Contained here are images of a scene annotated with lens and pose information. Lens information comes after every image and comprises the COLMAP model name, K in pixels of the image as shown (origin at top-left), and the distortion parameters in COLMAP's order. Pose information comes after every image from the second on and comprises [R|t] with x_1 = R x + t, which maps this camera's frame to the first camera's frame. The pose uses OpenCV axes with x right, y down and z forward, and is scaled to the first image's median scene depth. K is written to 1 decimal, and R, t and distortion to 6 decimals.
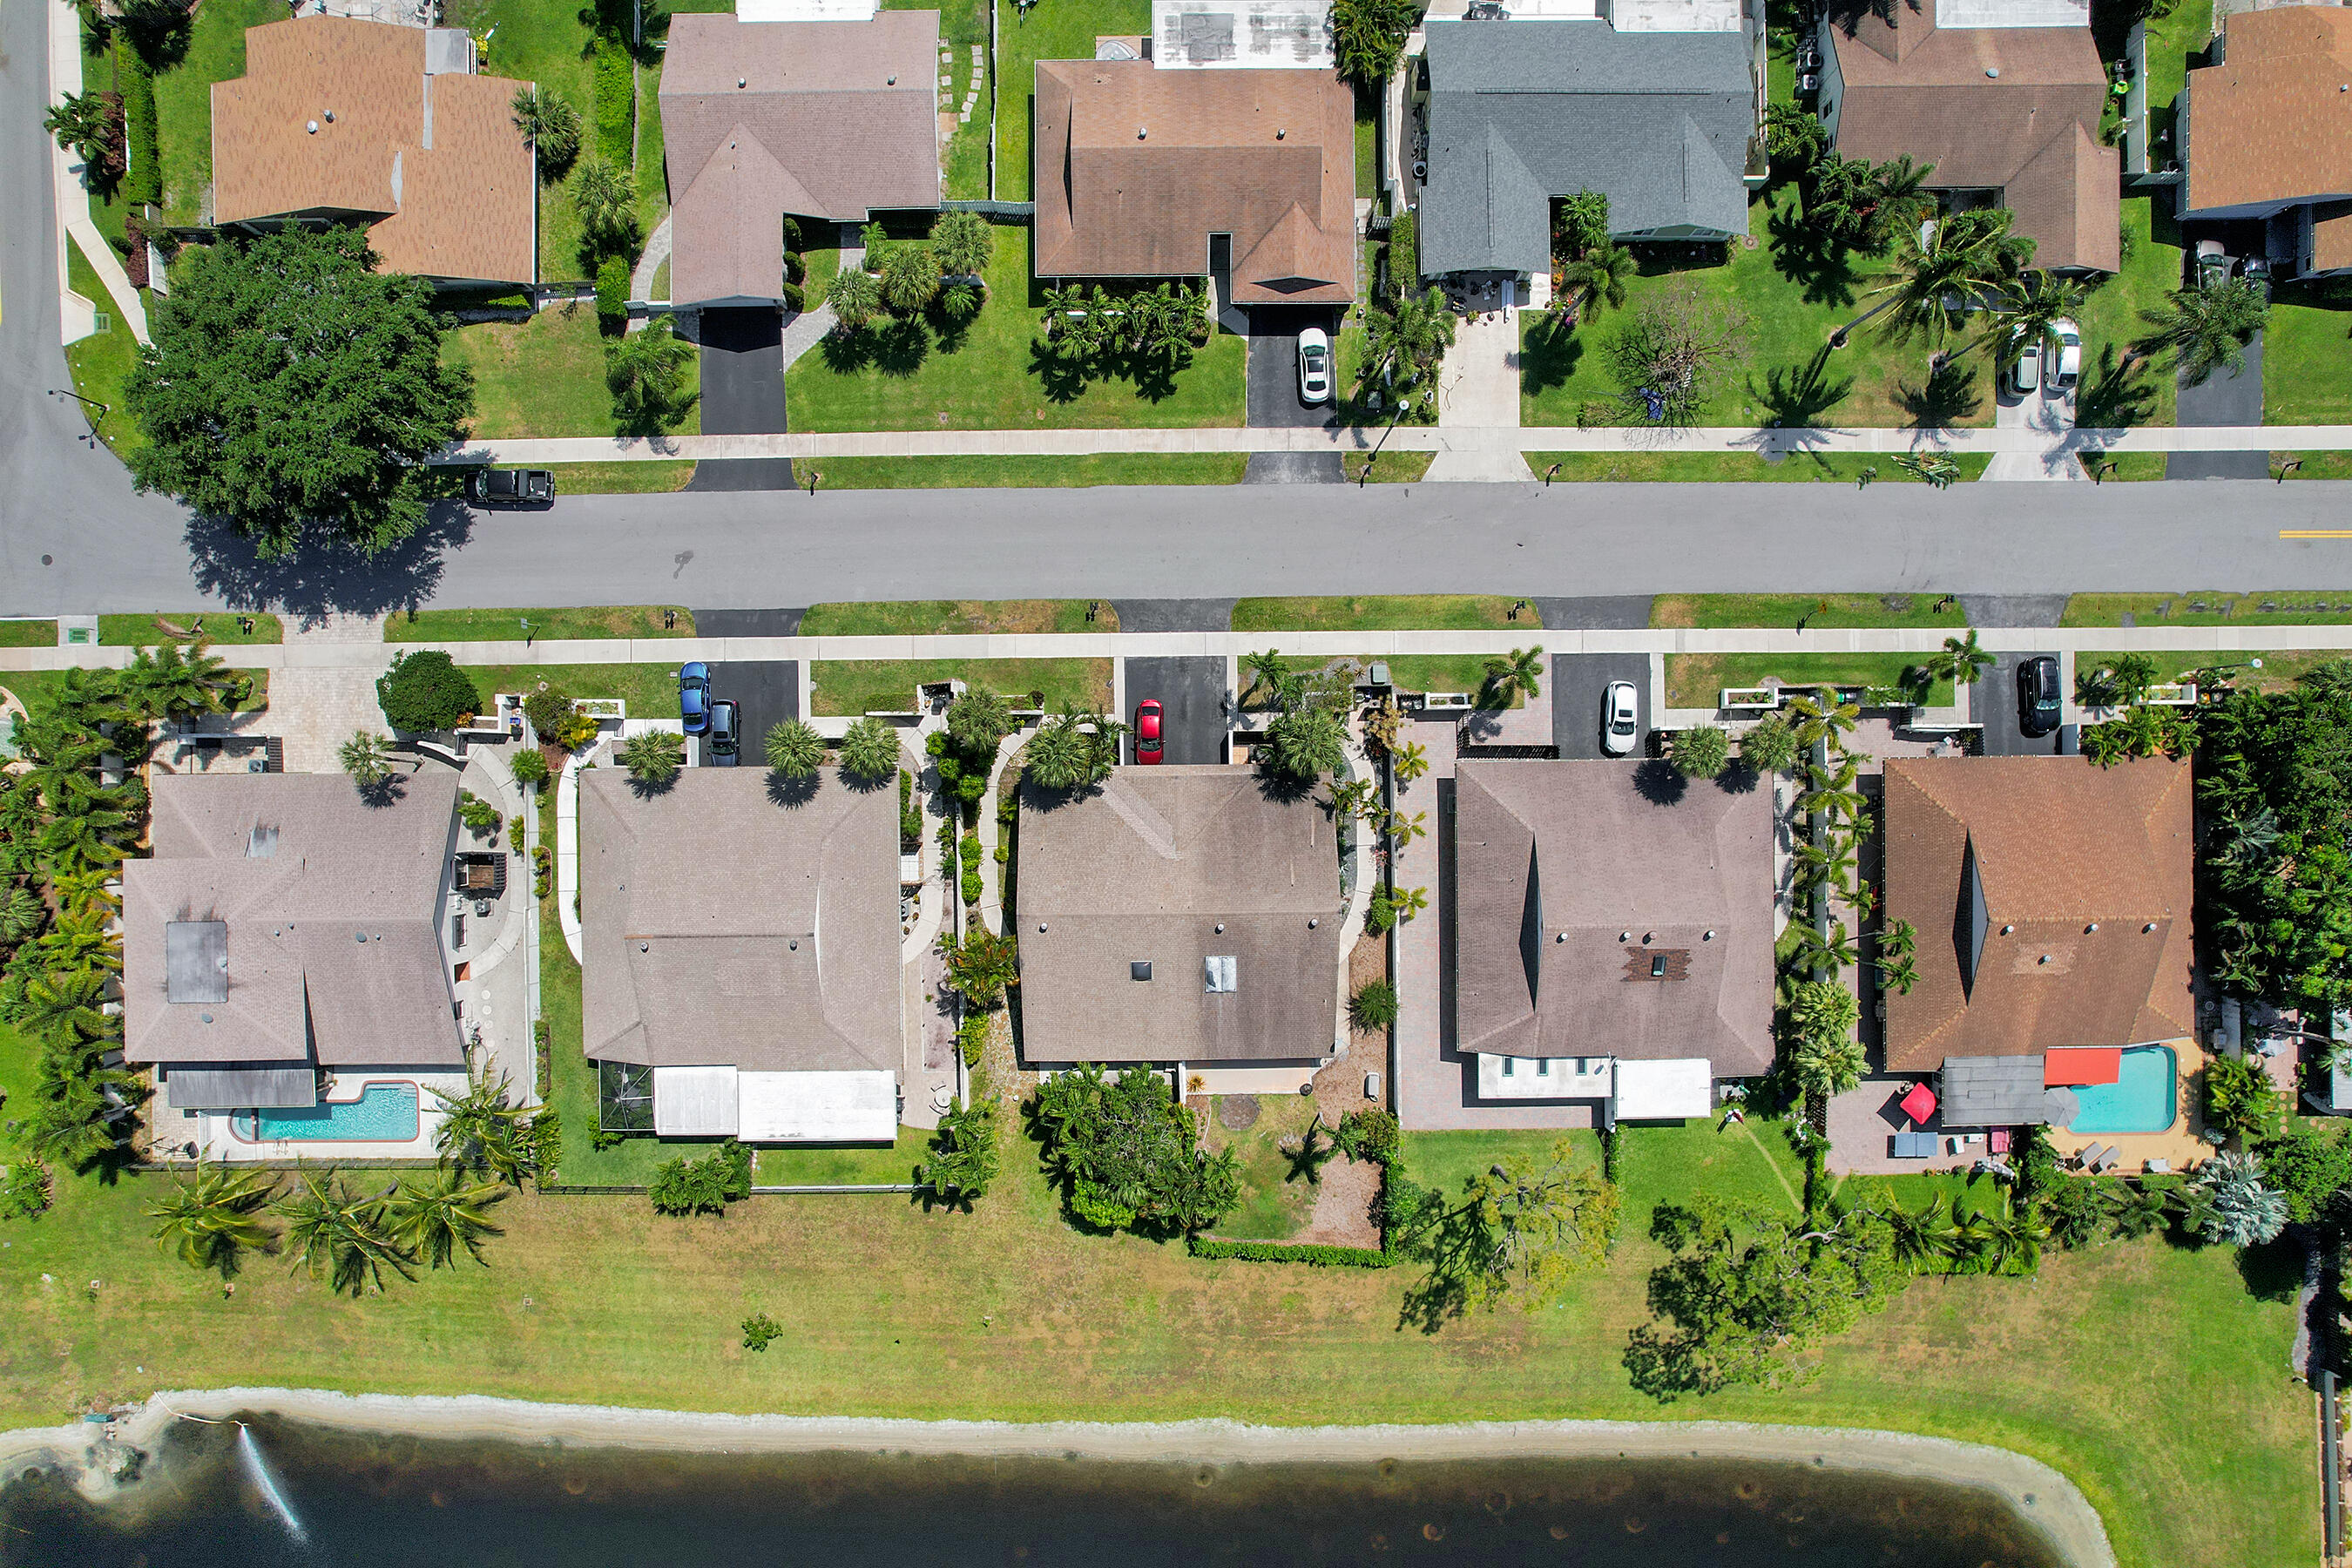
lens RADIAL K [[1499.0, 0, 1176.0], [0, 1499.0, 784.0], [0, 0, 1]] dist [-0.053372, 0.000694]
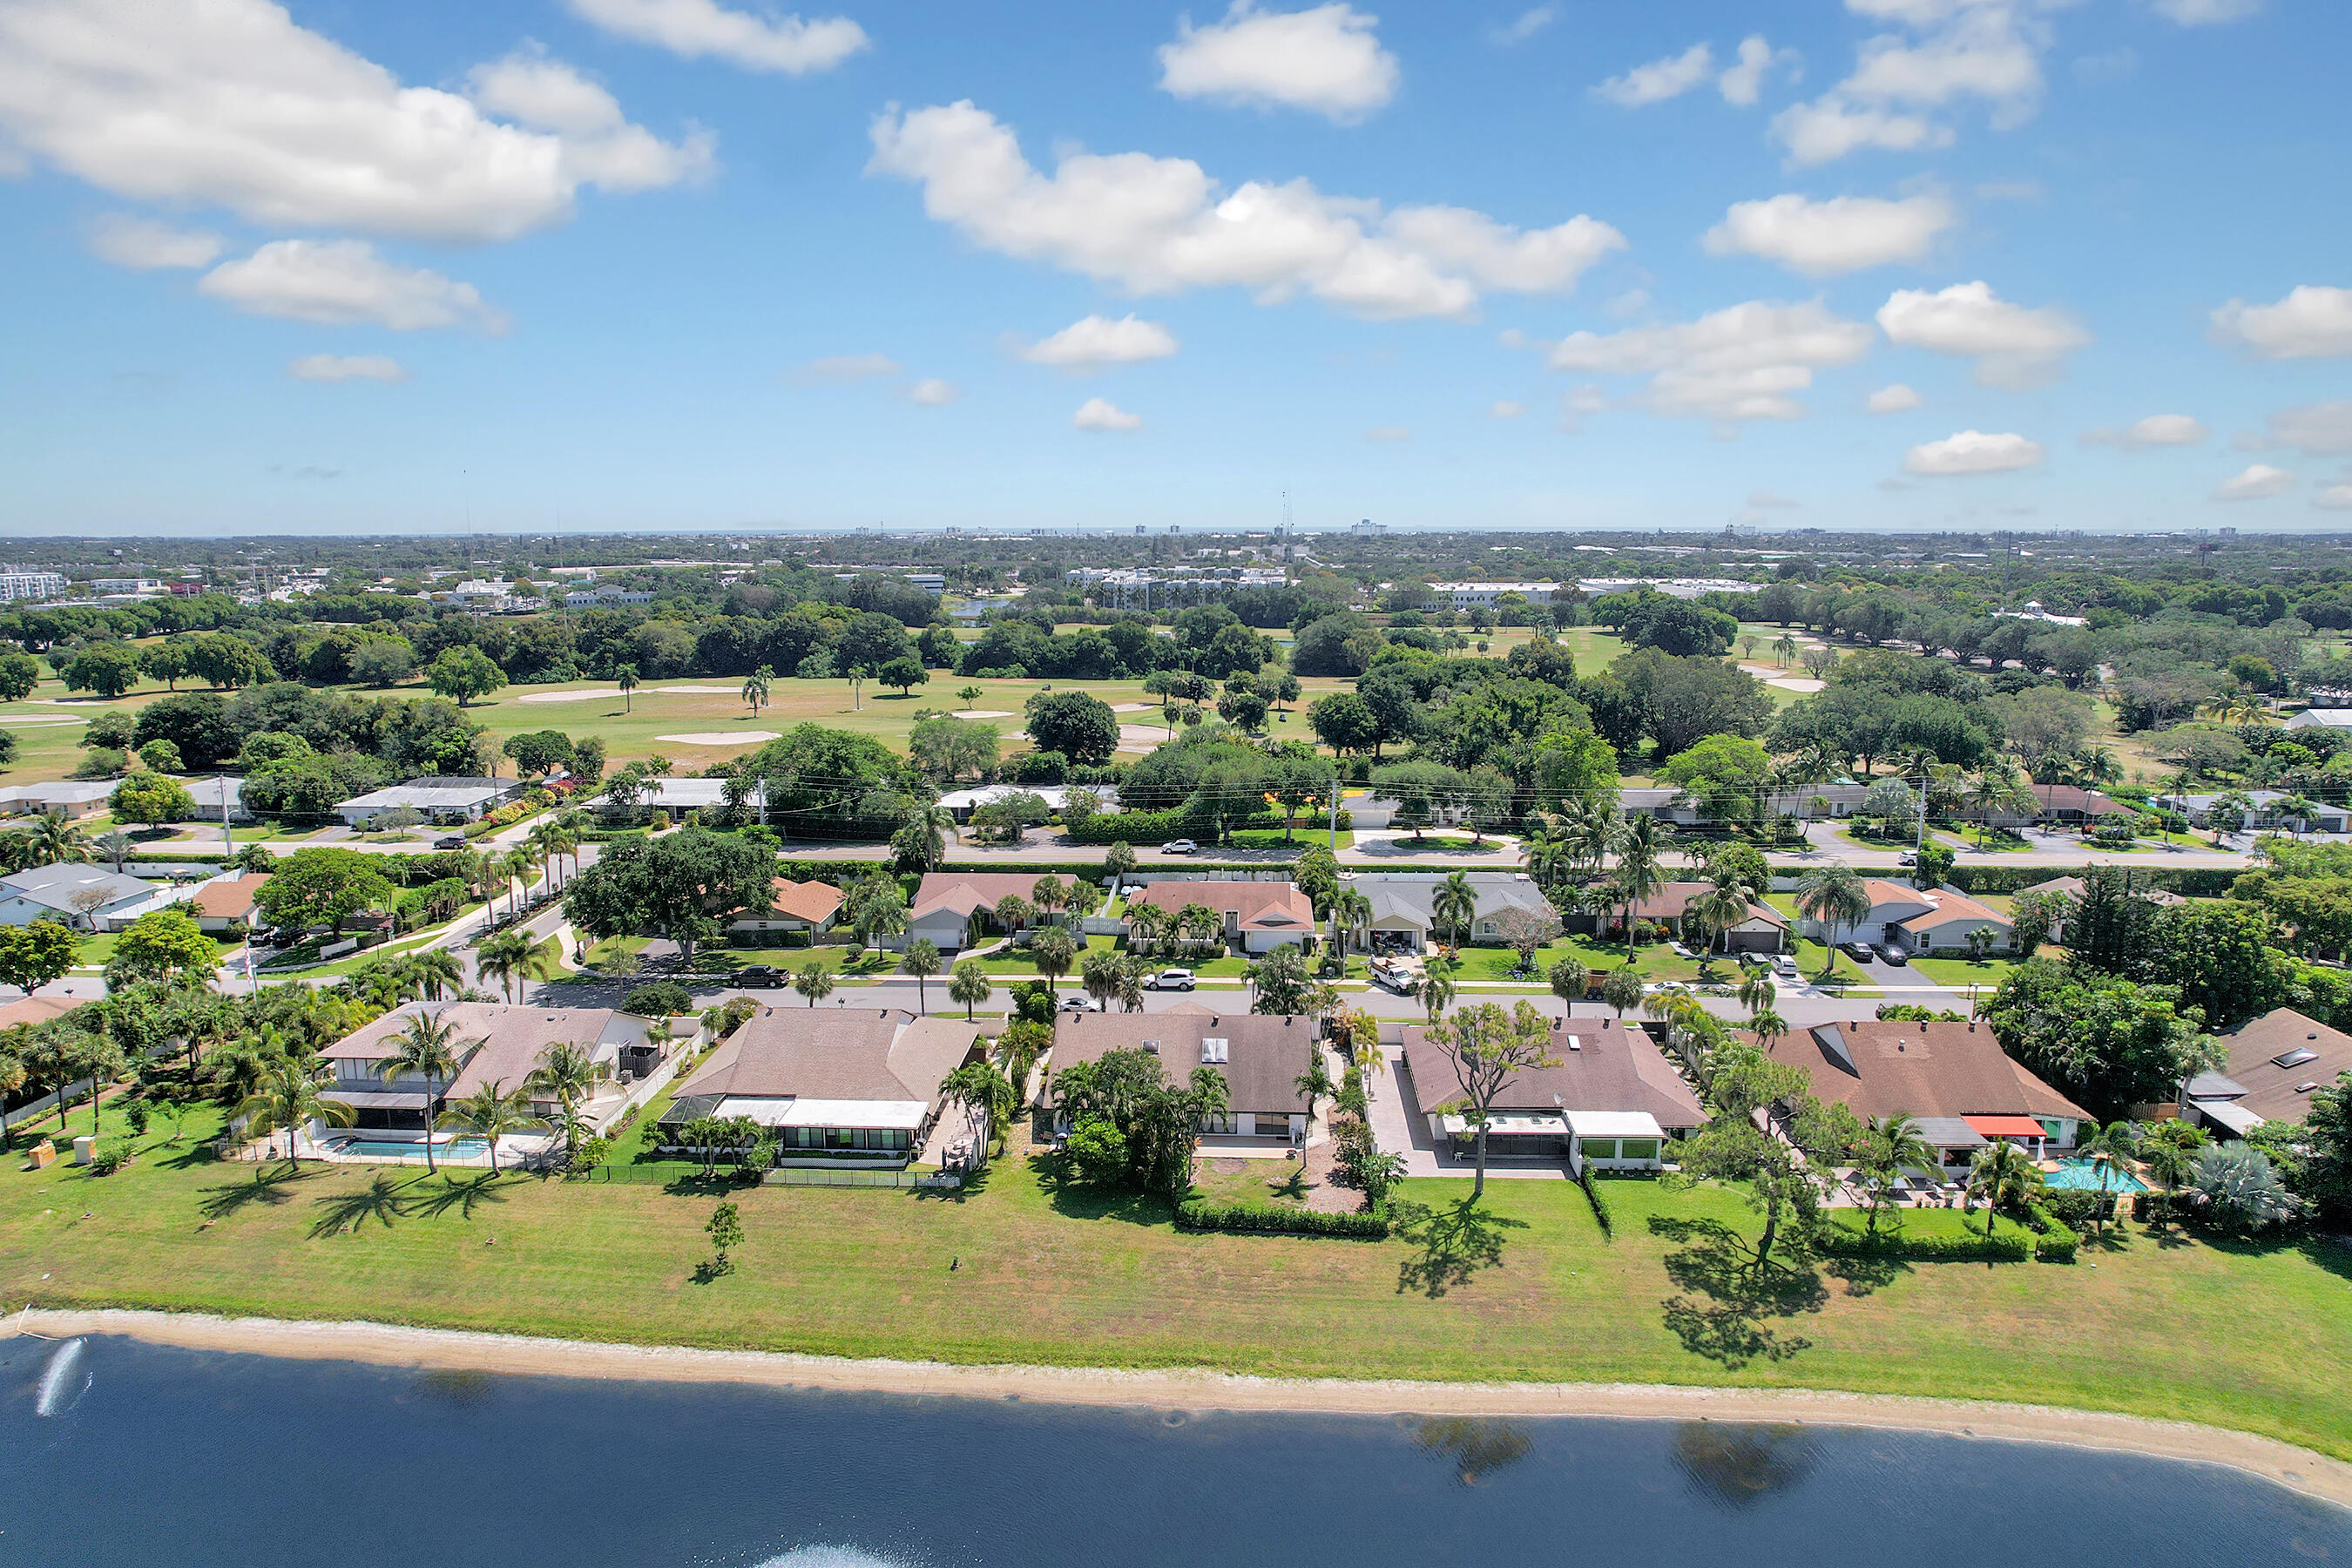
lens RADIAL K [[1499.0, 0, 1176.0], [0, 1499.0, 784.0], [0, 0, 1]] dist [-0.053372, 0.000694]
pose [[0.997830, -0.001119, -0.065836, 0.074208], [-0.064726, 0.166951, -0.983838, 1.221402], [0.012092, 0.985965, 0.166516, 0.543263]]
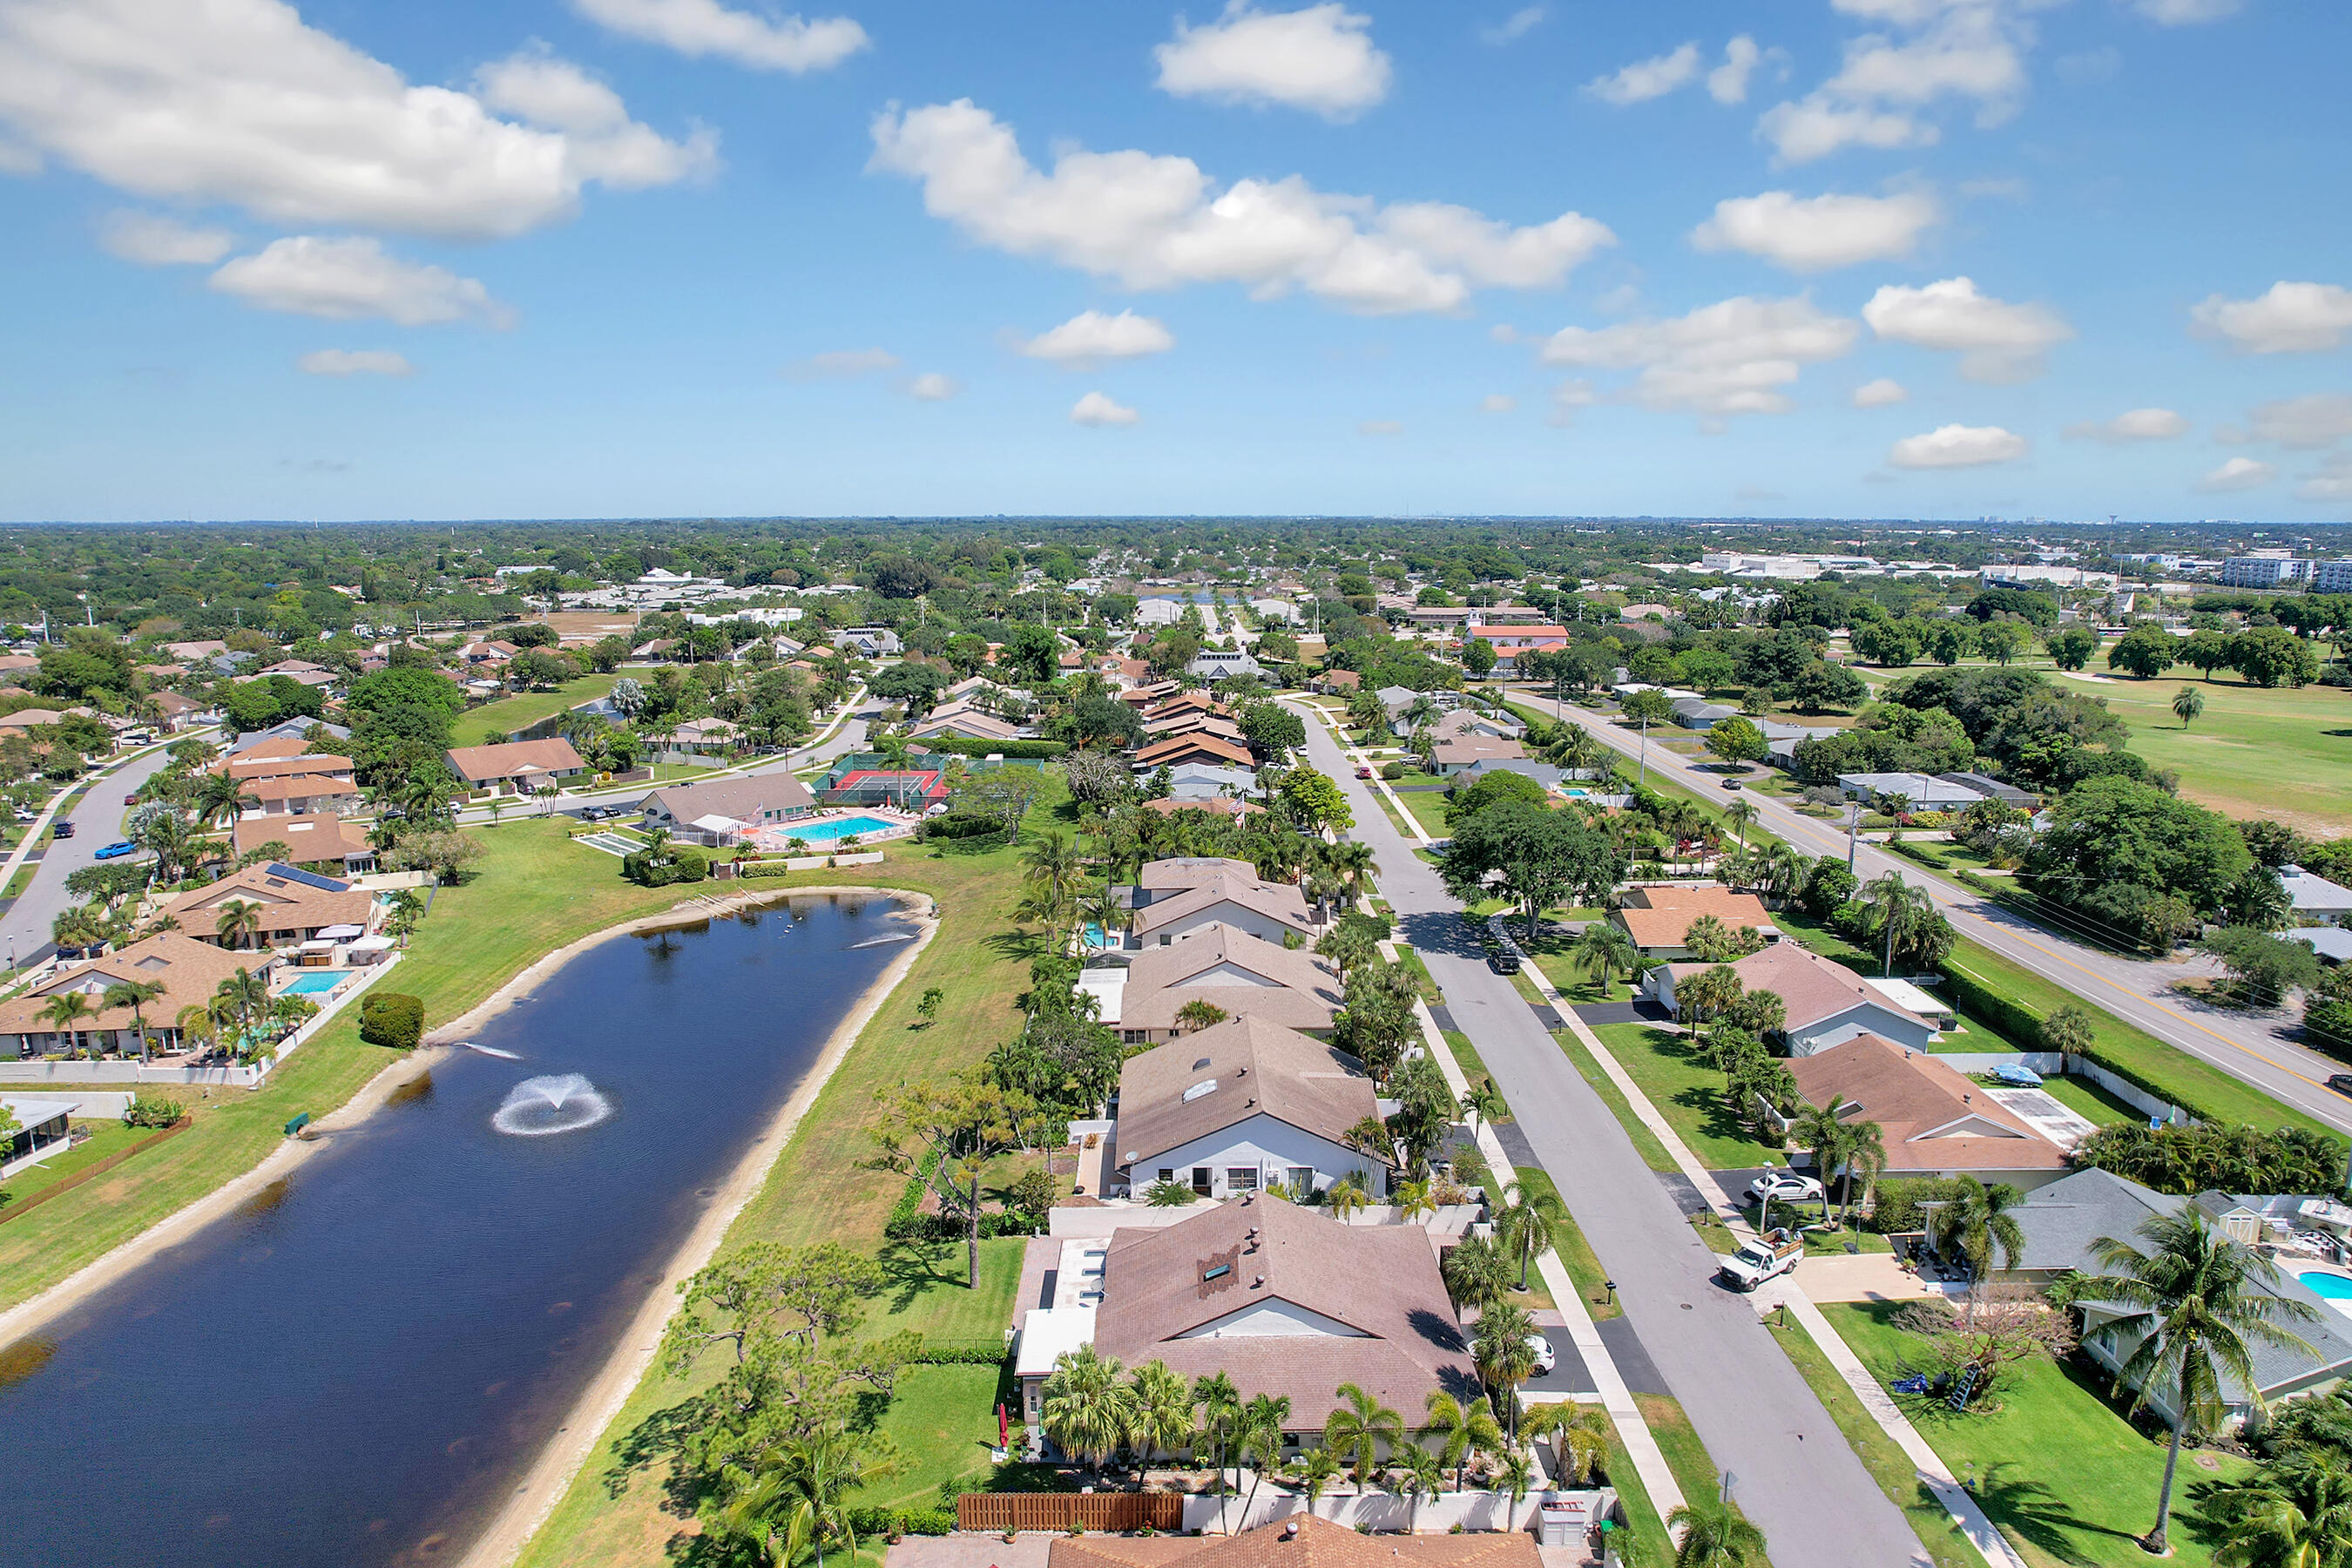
lens RADIAL K [[1499.0, 0, 1176.0], [0, 1499.0, 784.0], [0, 0, 1]] dist [-0.053372, 0.000694]
pose [[-0.006256, 0.169630, -0.985488, 1.031529], [-0.999969, -0.005772, 0.005354, 0.132154], [-0.004779, 0.985491, 0.169661, 0.545563]]
